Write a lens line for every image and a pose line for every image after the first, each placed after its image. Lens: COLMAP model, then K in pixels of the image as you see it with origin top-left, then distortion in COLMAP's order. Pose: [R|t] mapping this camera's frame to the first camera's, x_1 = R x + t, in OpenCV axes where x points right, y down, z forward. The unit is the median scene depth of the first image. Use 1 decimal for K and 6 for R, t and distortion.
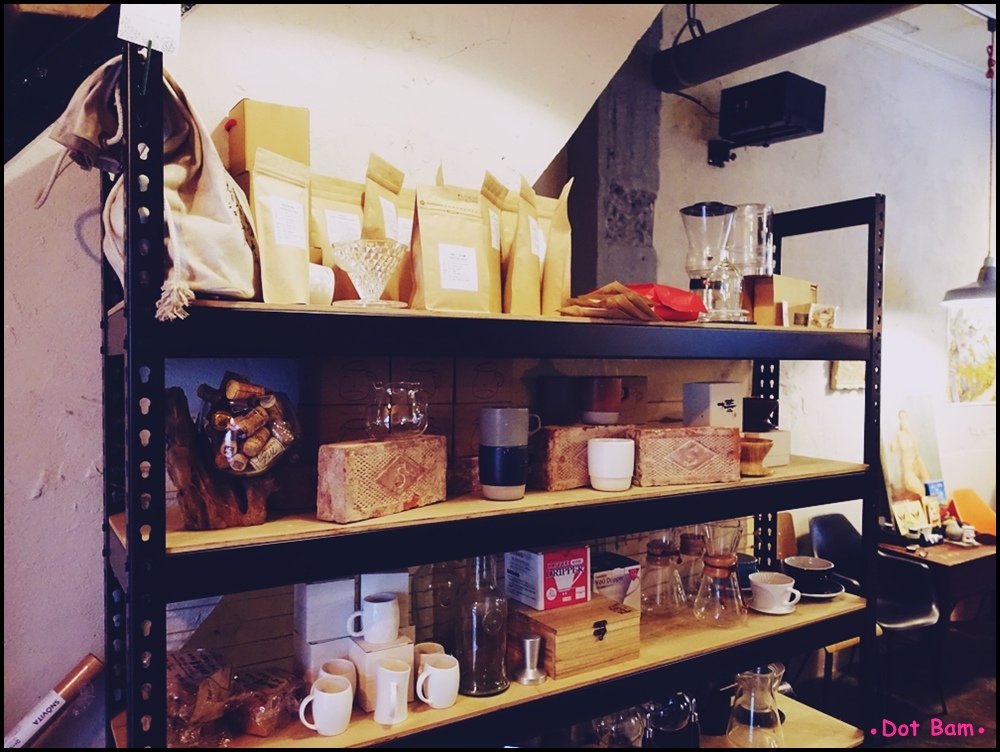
lens RADIAL K [[770.3, 0, 505.3], [0, 770.3, 372.2], [0, 0, 1]] dist [0.007668, -0.002532]
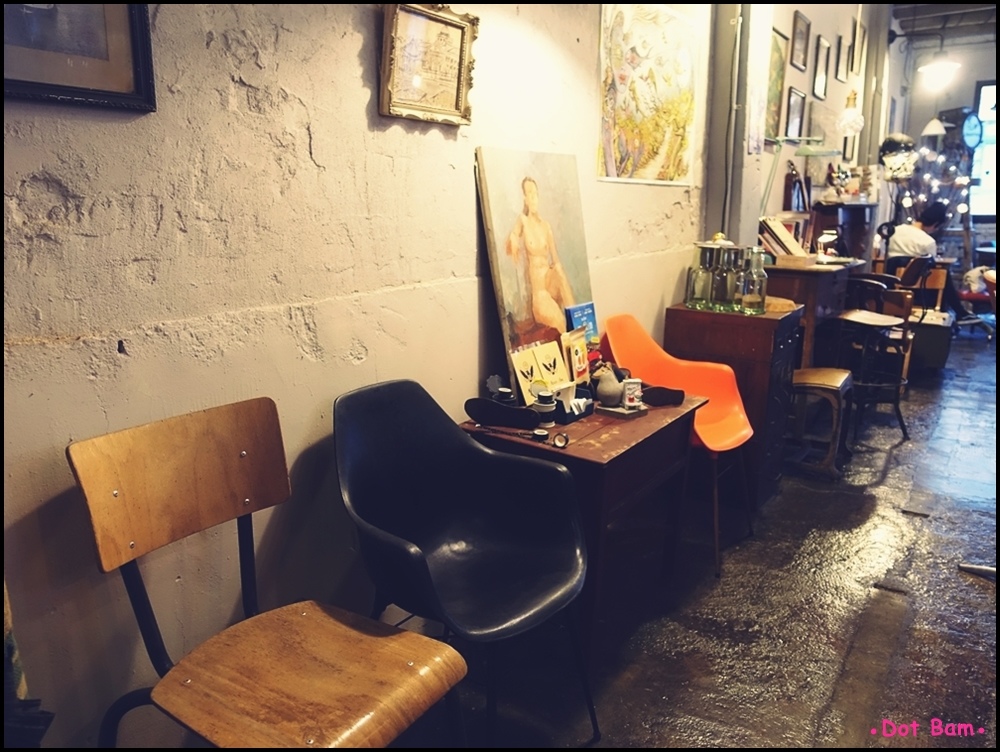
lens RADIAL K [[770.3, 0, 495.6], [0, 770.3, 373.7], [0, 0, 1]] dist [0.007668, -0.002532]
pose [[0.922010, -0.095477, 0.375209, 0.282889], [0.020974, 0.980011, 0.197835, 0.078477], [-0.386597, -0.174537, 0.905582, 0.505365]]
